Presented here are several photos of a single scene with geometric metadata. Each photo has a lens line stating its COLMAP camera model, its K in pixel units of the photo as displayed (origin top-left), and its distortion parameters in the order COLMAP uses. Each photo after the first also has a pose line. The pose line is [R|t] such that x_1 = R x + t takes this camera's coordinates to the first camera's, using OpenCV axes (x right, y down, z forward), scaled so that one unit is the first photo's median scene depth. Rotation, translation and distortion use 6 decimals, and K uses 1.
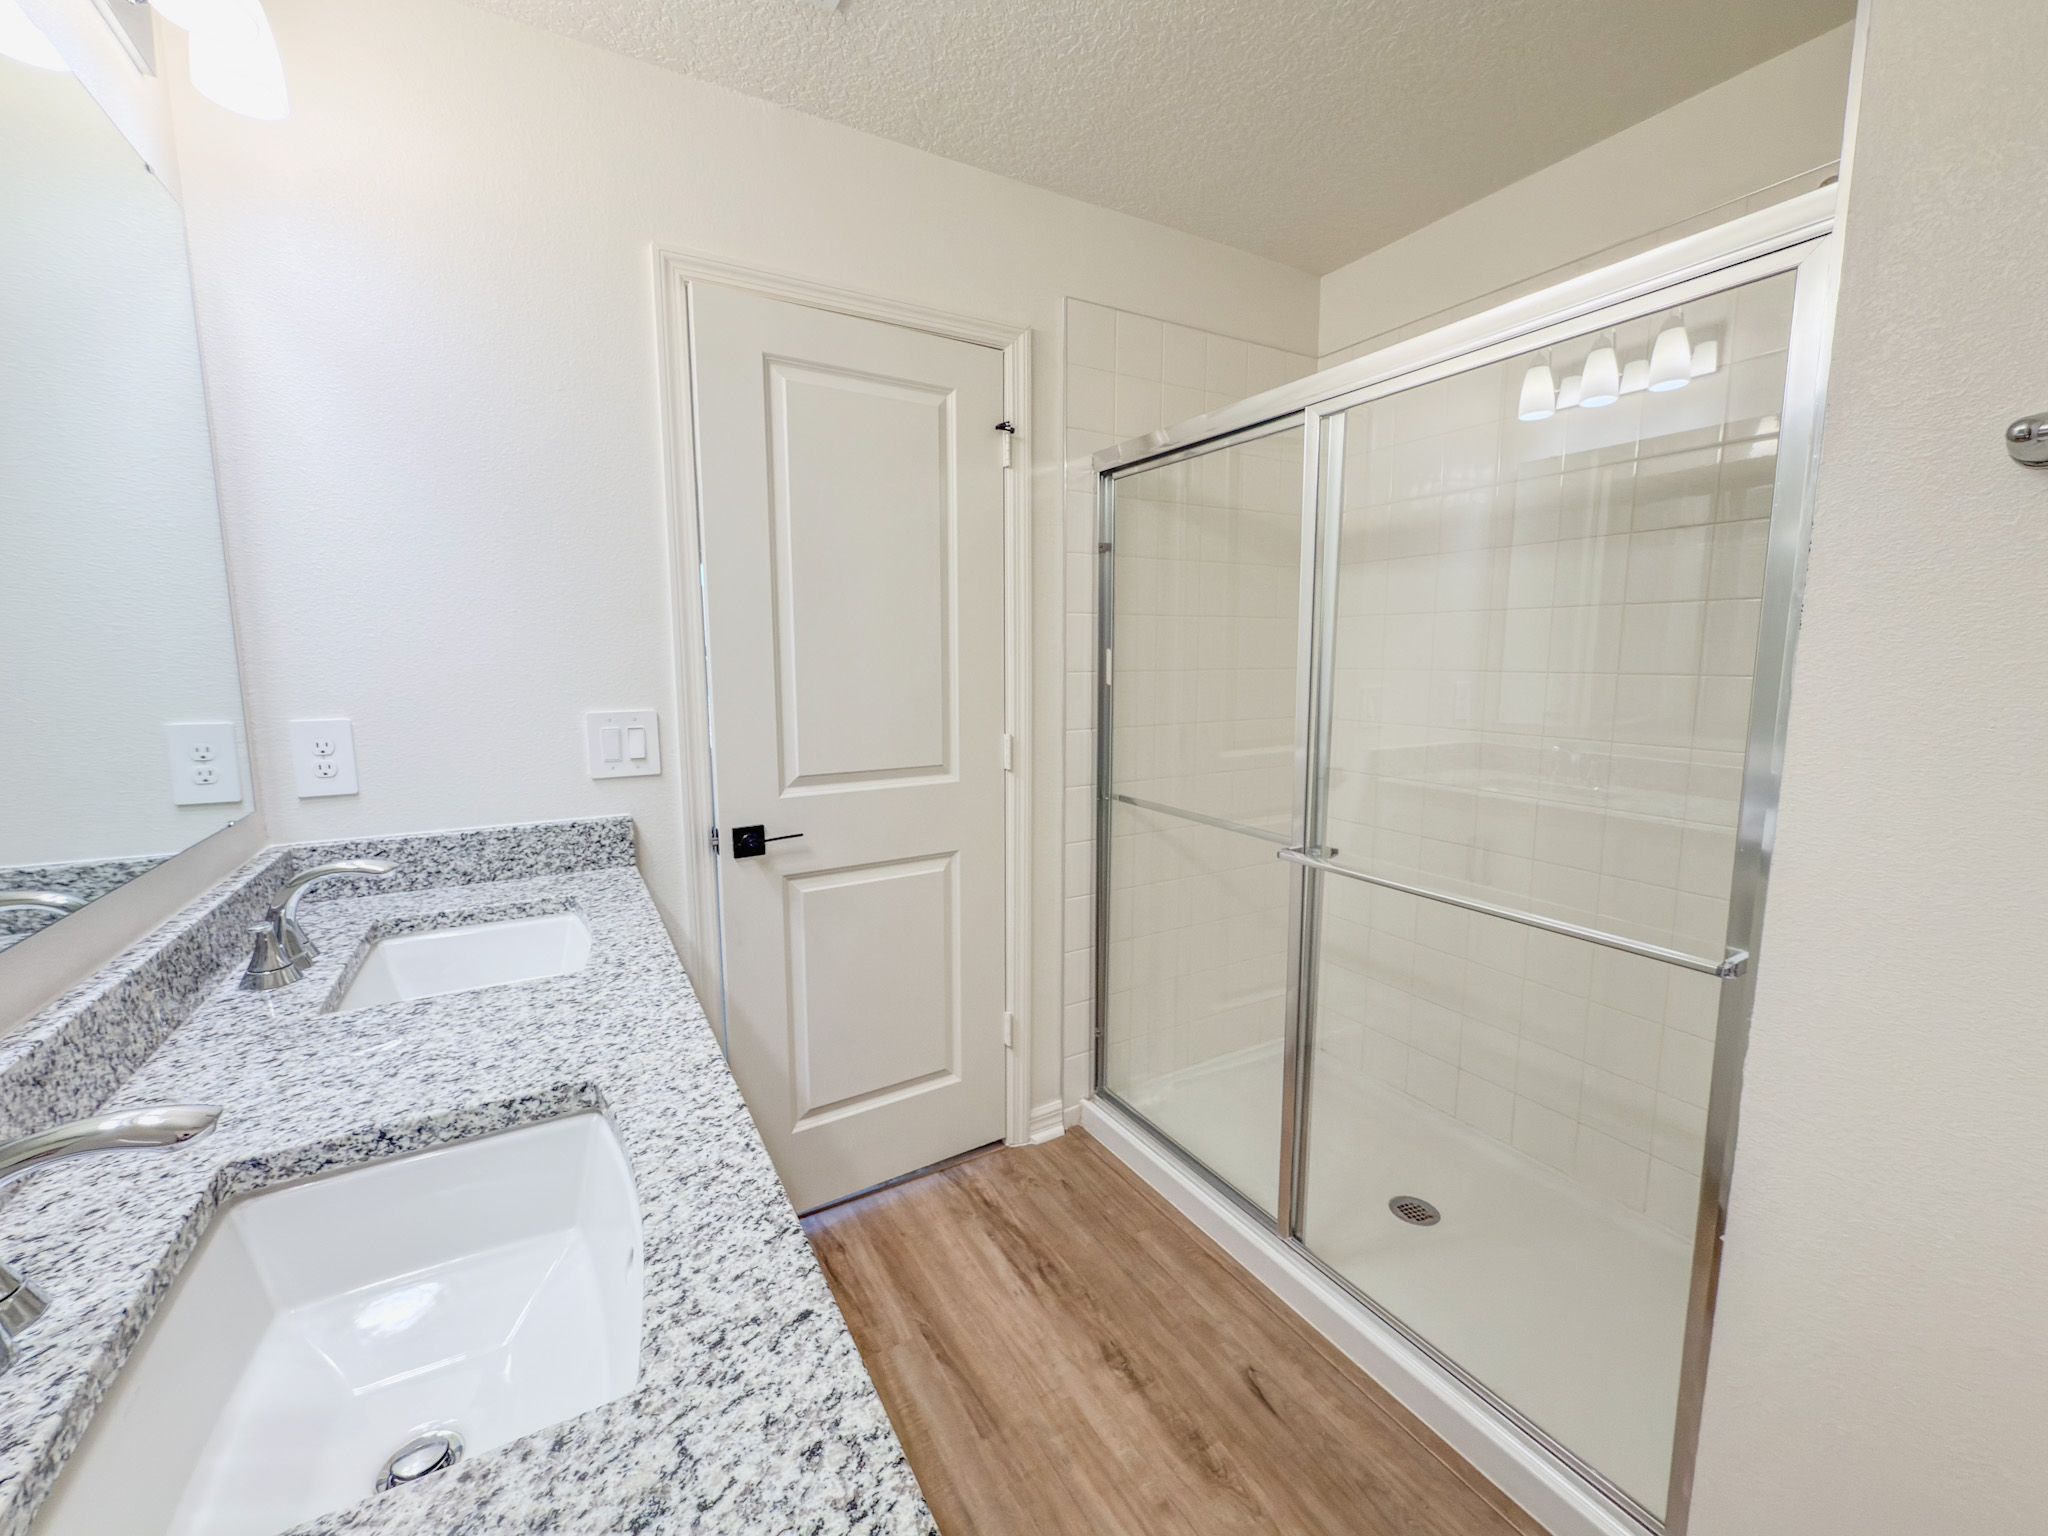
lens RADIAL K [[815.3, 0, 1030.7], [0, 815.3, 768.1], [0, 0, 1]] dist [-0.001292, -0.000166]
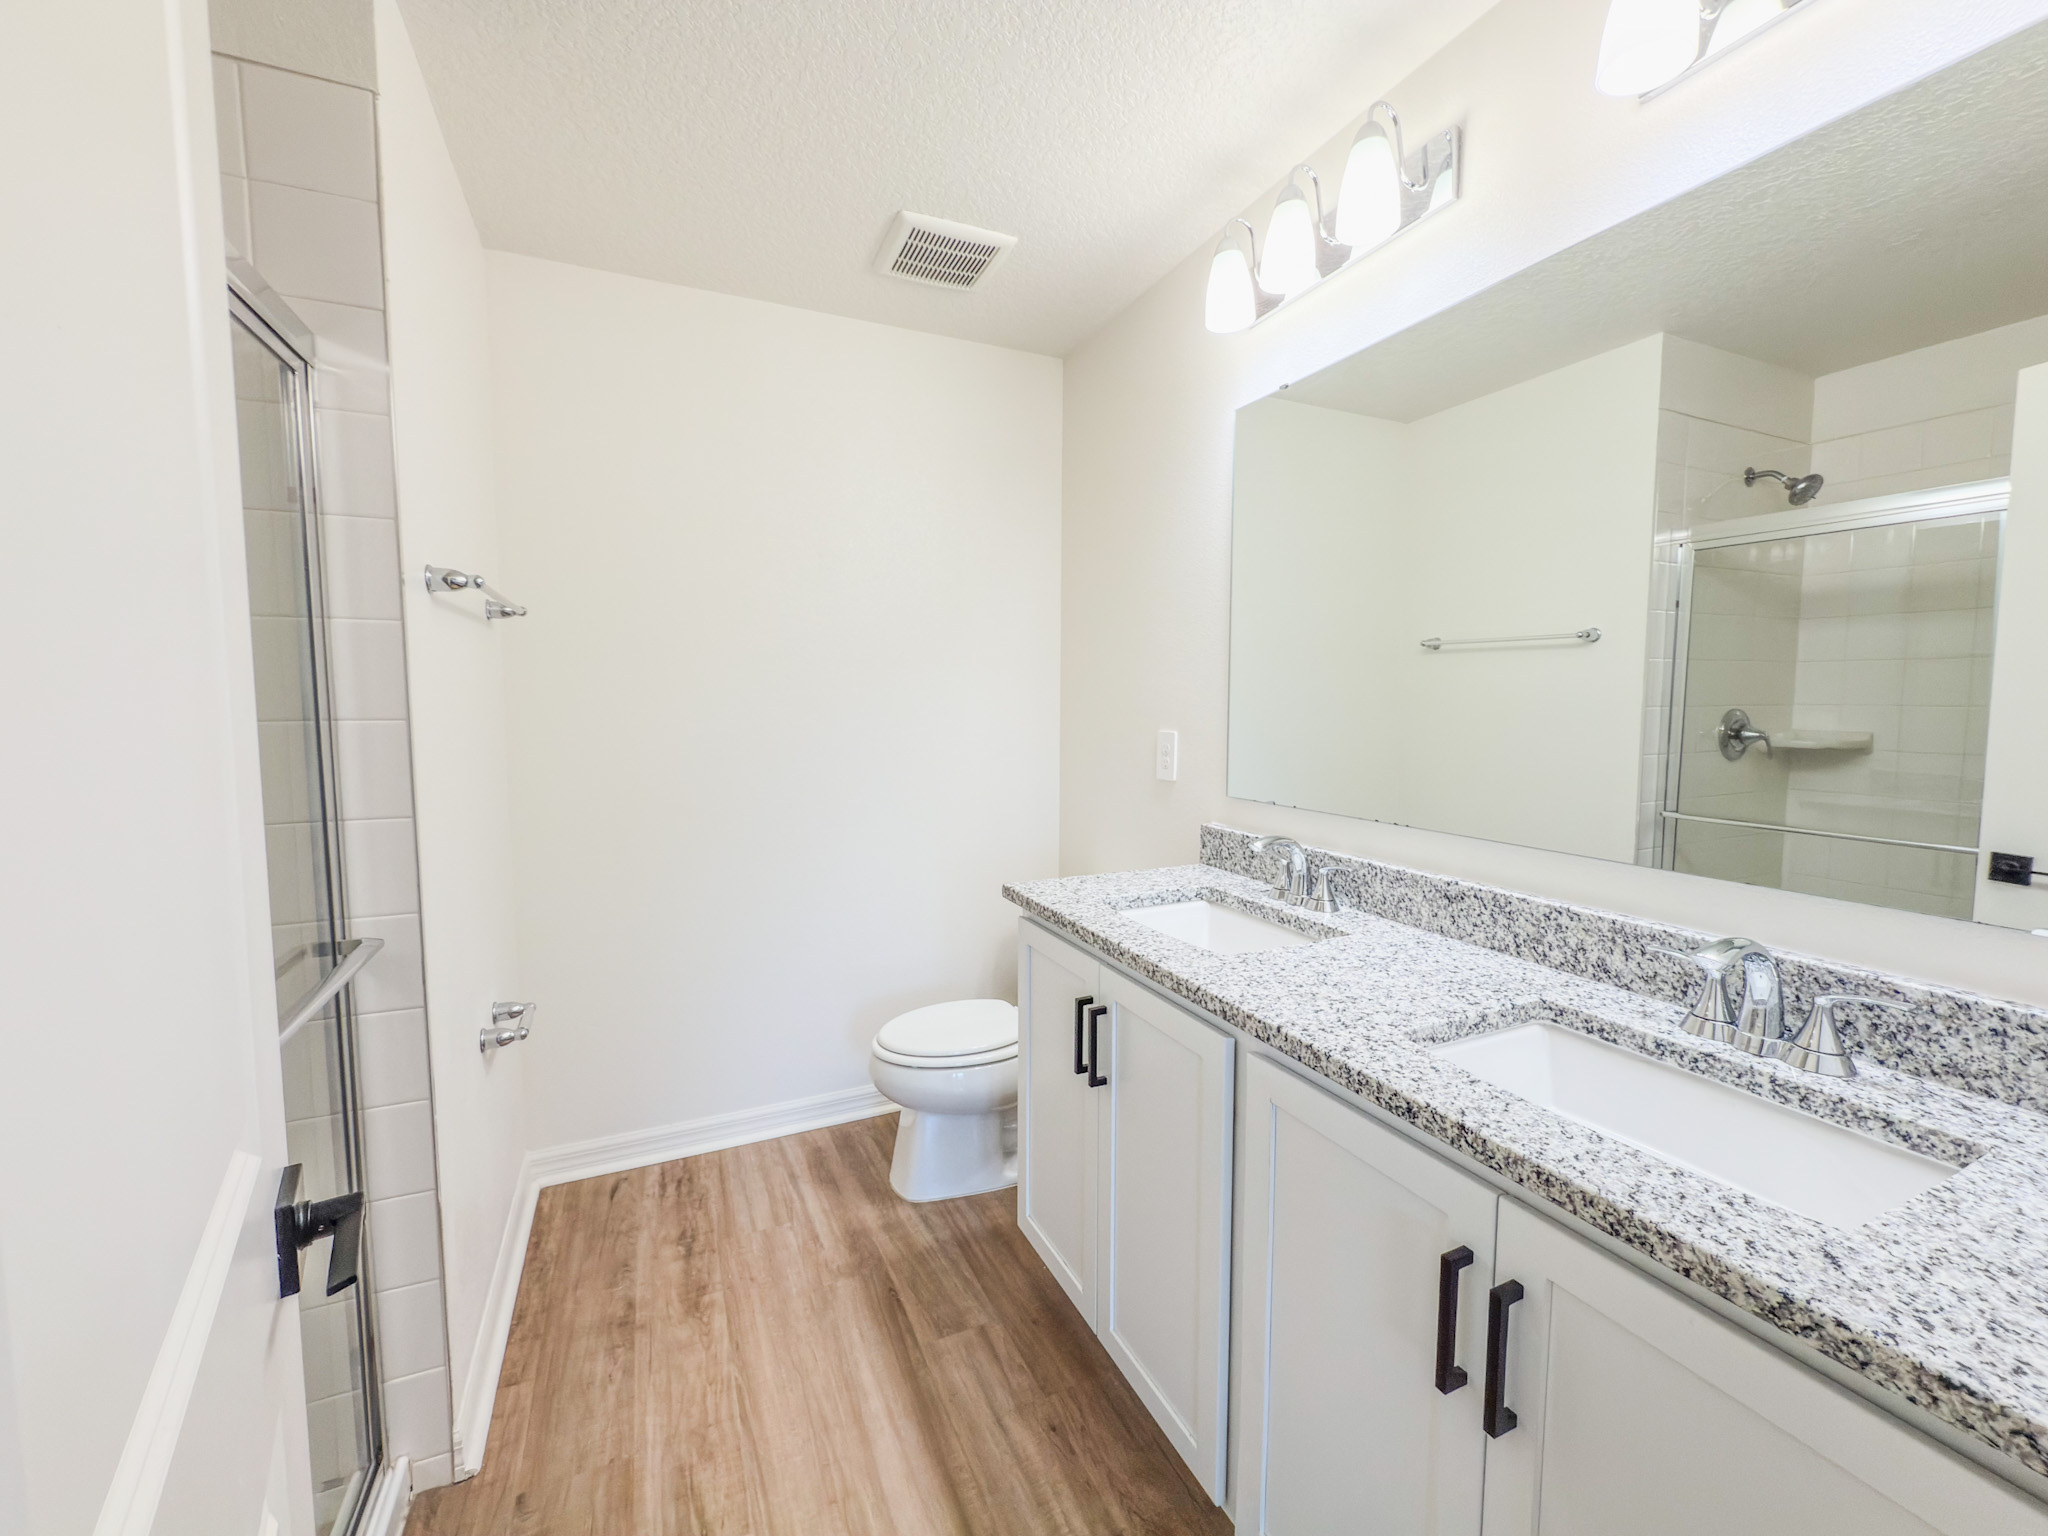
lens RADIAL K [[815.3, 0, 1019.6], [0, 815.3, 761.9], [0, 0, 1]] dist [-0.001292, -0.000166]
pose [[-0.993602, -0.010961, 0.112401, -0.253939], [0.012879, 0.977788, 0.209199, -0.259581], [-0.112197, 0.209308, -0.971392, 2.027492]]
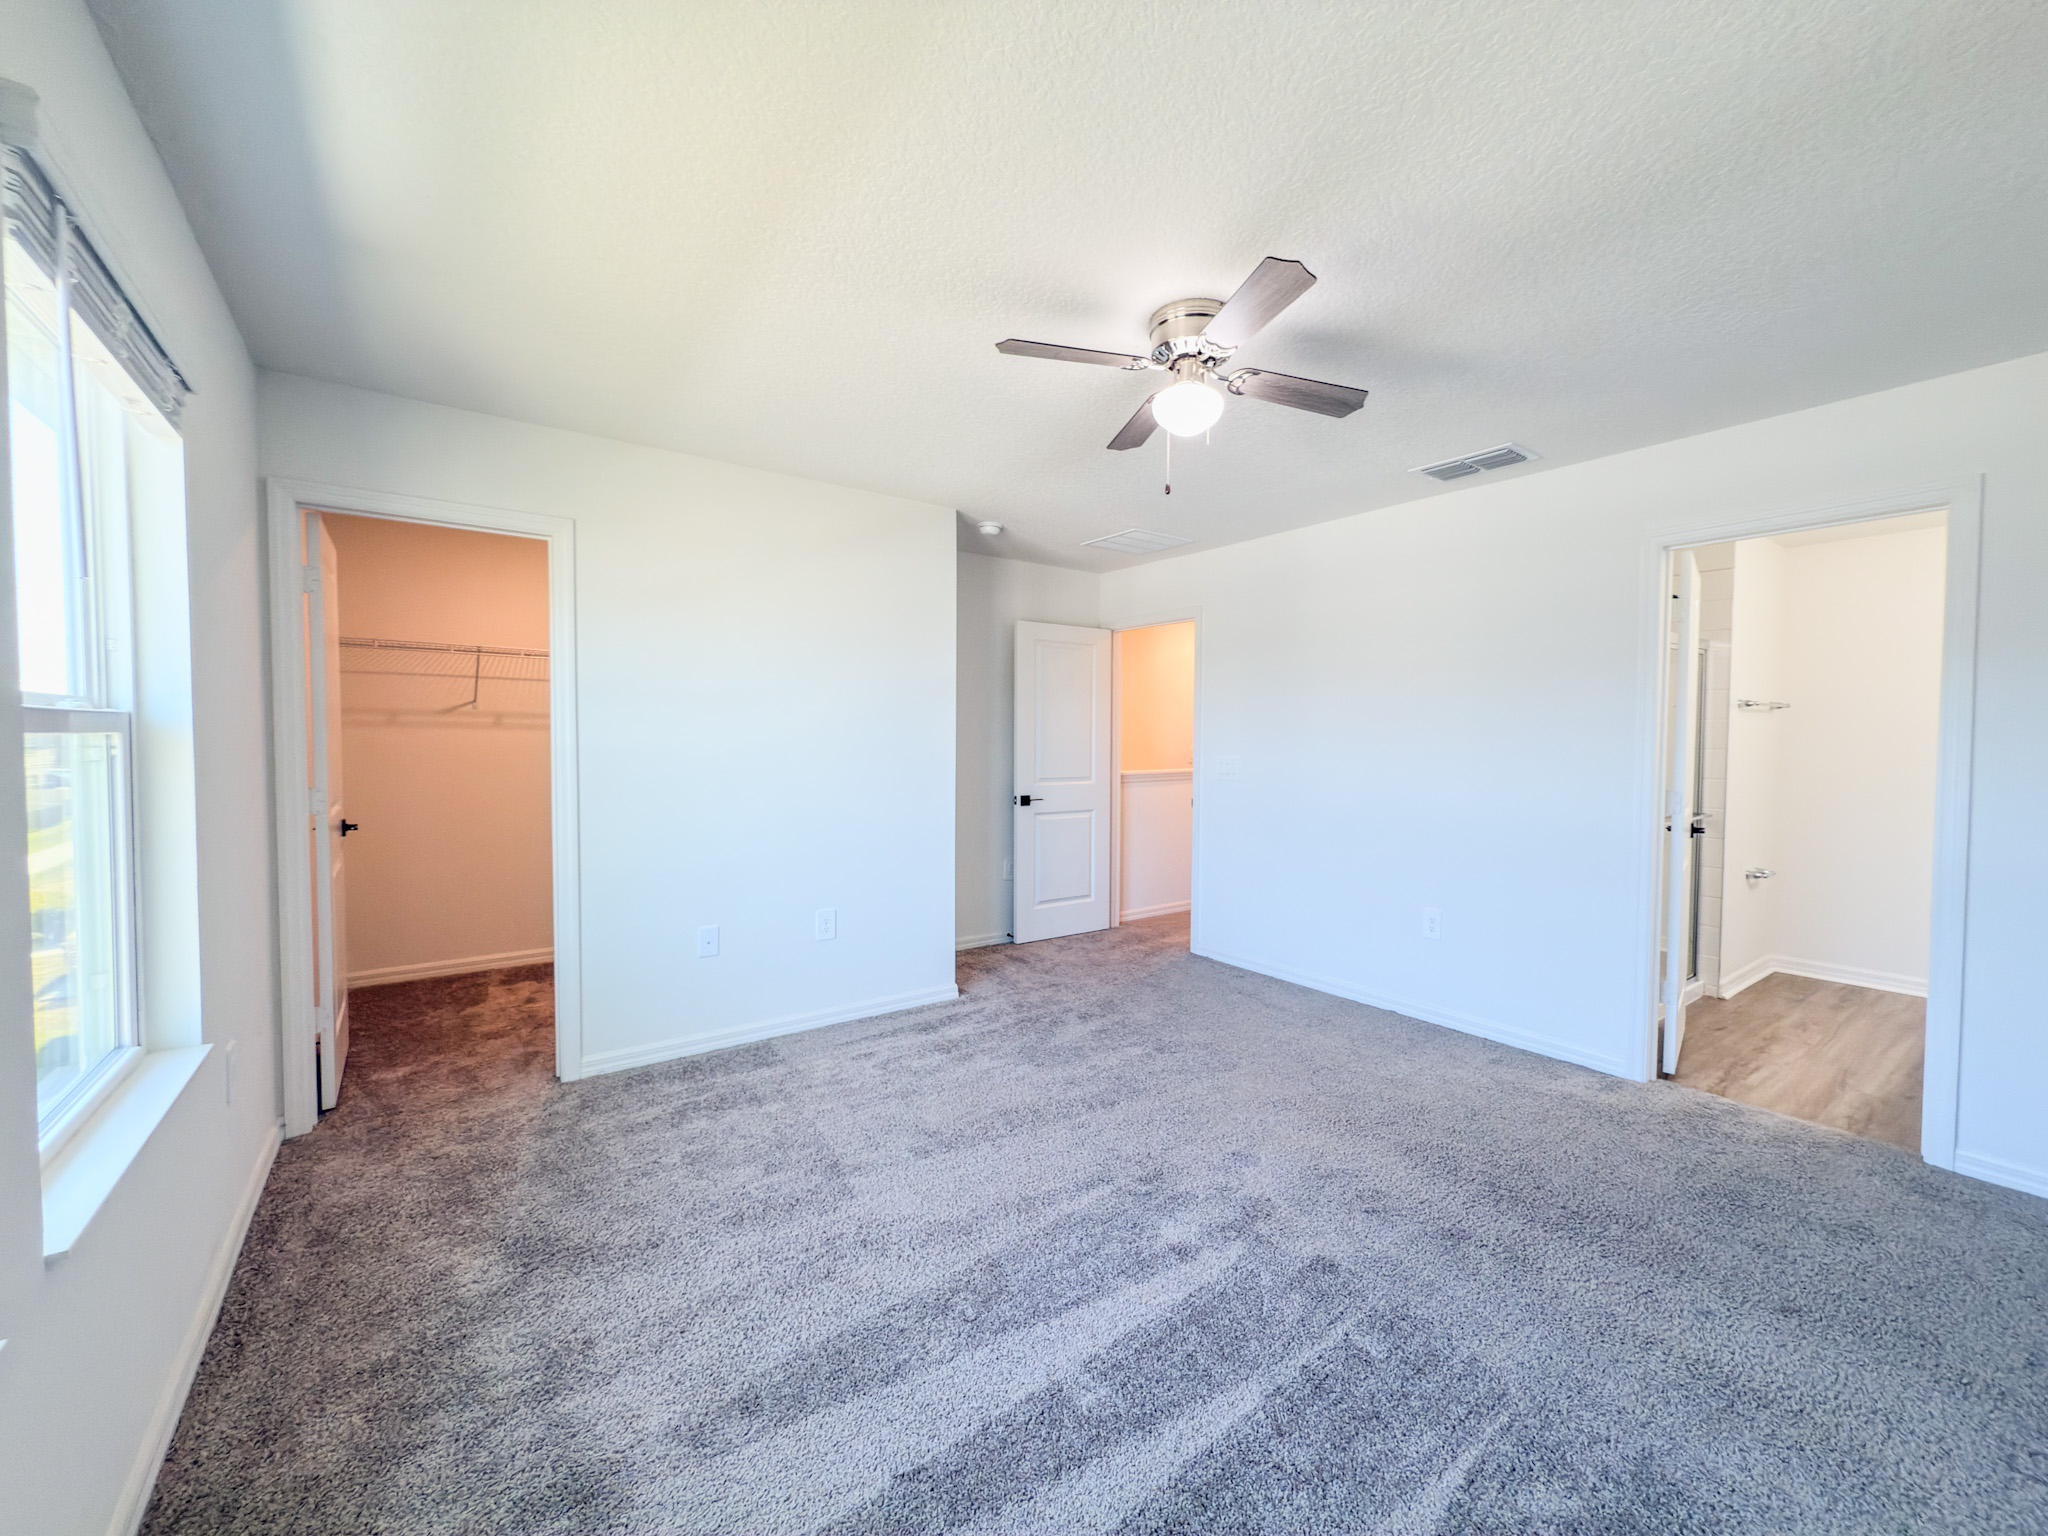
lens RADIAL K [[815.3, 0, 1018.9], [0, 815.3, 767.4], [0, 0, 1]] dist [-0.001292, -0.000166]
pose [[-0.089151, -0.034374, 0.995425, -2.963923], [0.124364, 0.991199, 0.045366, -0.625091], [-0.988223, 0.127840, -0.084091, 4.795945]]
